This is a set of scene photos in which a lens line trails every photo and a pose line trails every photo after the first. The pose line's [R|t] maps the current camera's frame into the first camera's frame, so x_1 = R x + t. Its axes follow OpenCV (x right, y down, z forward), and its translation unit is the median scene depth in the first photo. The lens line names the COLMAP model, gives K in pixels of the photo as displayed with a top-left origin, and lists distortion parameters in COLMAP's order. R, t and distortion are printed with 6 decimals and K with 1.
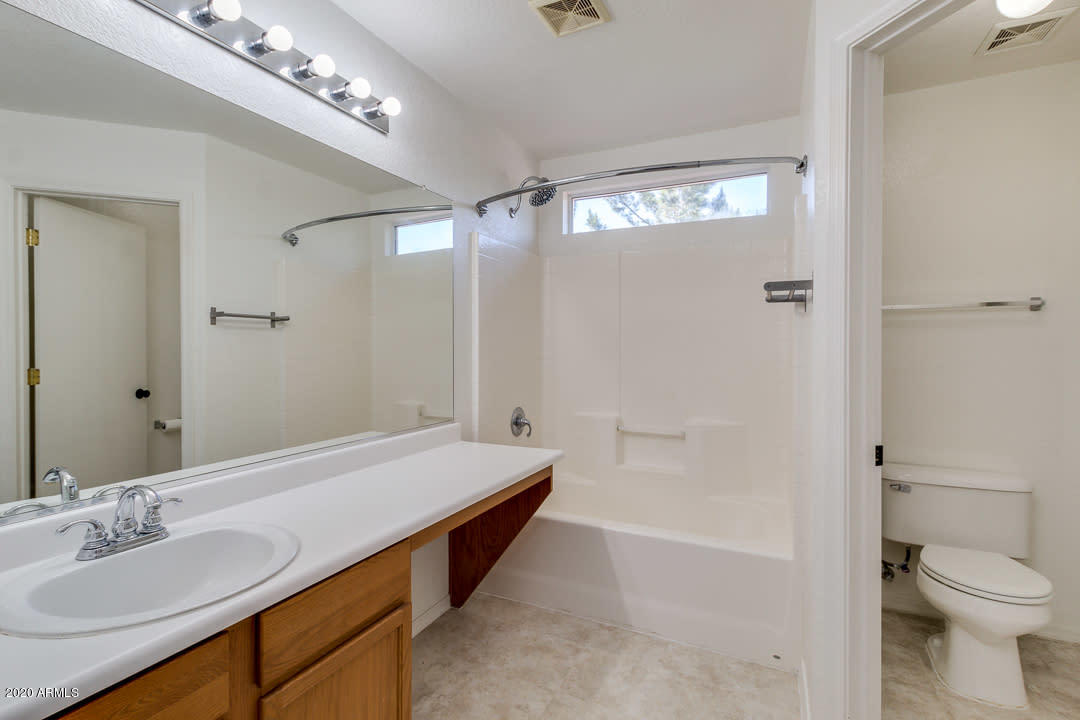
lens RADIAL K [[492.1, 0, 536.8], [0, 492.1, 352.2], [0, 0, 1]] dist [0.006816, 0.000055]
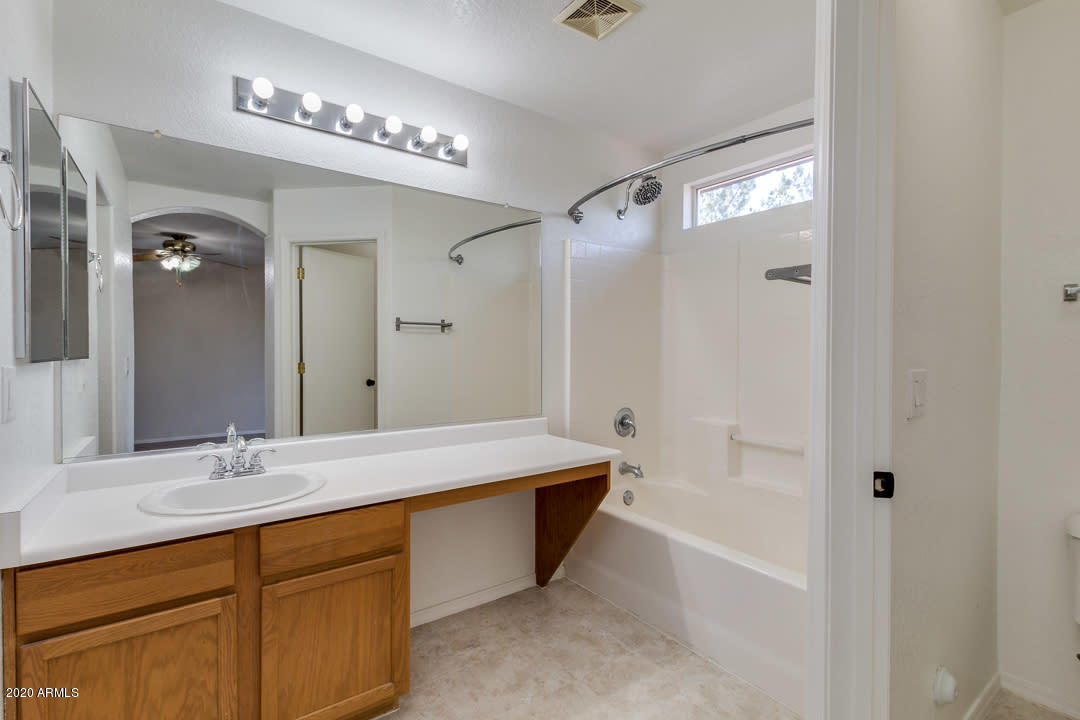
lens RADIAL K [[492.2, 0, 538.3], [0, 492.2, 357.3], [0, 0, 1]] dist [0.005818, 0.000013]
pose [[0.882624, 0.007378, -0.470023, 0.364662], [-0.004516, 0.999964, 0.007217, 0.003855], [0.470059, -0.004247, 0.882625, 0.039924]]
